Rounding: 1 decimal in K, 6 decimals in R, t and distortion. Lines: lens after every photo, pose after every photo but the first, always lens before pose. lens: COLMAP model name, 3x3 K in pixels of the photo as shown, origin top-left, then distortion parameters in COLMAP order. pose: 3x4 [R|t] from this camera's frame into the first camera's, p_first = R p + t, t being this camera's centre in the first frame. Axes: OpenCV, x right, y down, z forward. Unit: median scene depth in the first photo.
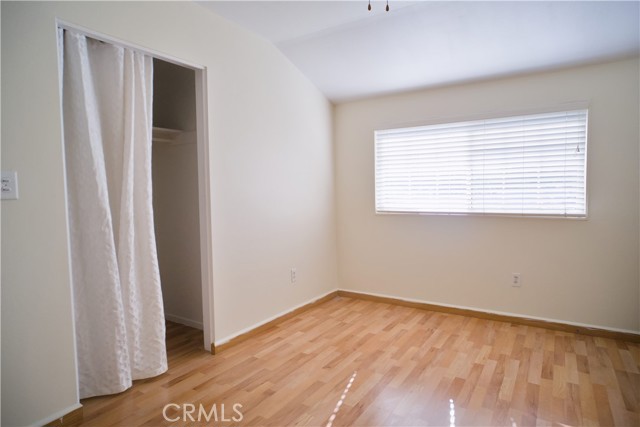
lens RADIAL K [[371.7, 0, 323.8], [0, 371.7, 211.9], [0, 0, 1]] dist [-0.061394, 0.049994]
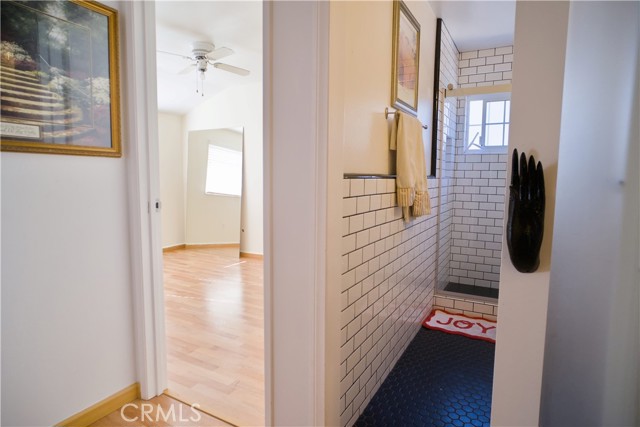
lens RADIAL K [[371.7, 0, 323.8], [0, 371.7, 211.9], [0, 0, 1]] dist [-0.061394, 0.049994]
pose [[-0.063435, -0.083580, 0.994480, -1.444732], [0.055867, 0.994627, 0.087156, 0.003267], [-0.996421, 0.061087, -0.058424, 0.280546]]
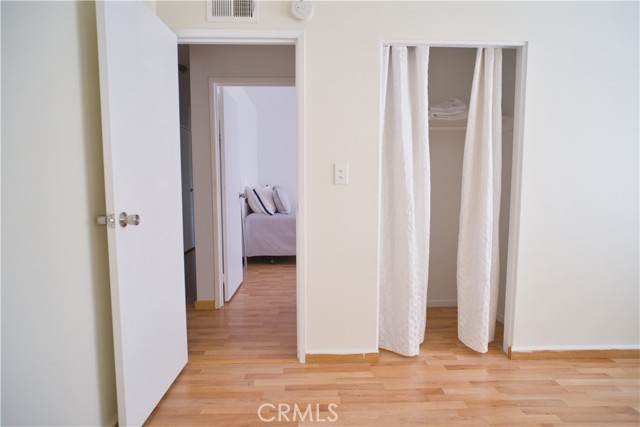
lens RADIAL K [[371.7, 0, 323.8], [0, 371.7, 211.9], [0, 0, 1]] dist [-0.061394, 0.049994]
pose [[0.565272, 0.075737, -0.821421, 0.167549], [-0.057886, 0.996963, 0.052087, 0.001103], [0.822871, 0.018105, 0.567939, 0.099568]]
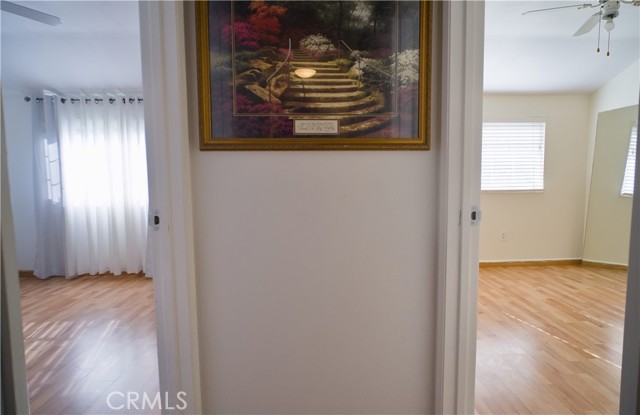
lens RADIAL K [[375.9, 0, 320.0], [0, 375.9, 207.5], [0, 0, 1]] dist [-0.019883, 0.002696]
pose [[0.822562, -0.046905, 0.566738, -1.152890], [0.034426, 0.998872, 0.032705, -0.000170], [-0.567633, -0.007391, 0.823249, 0.257795]]
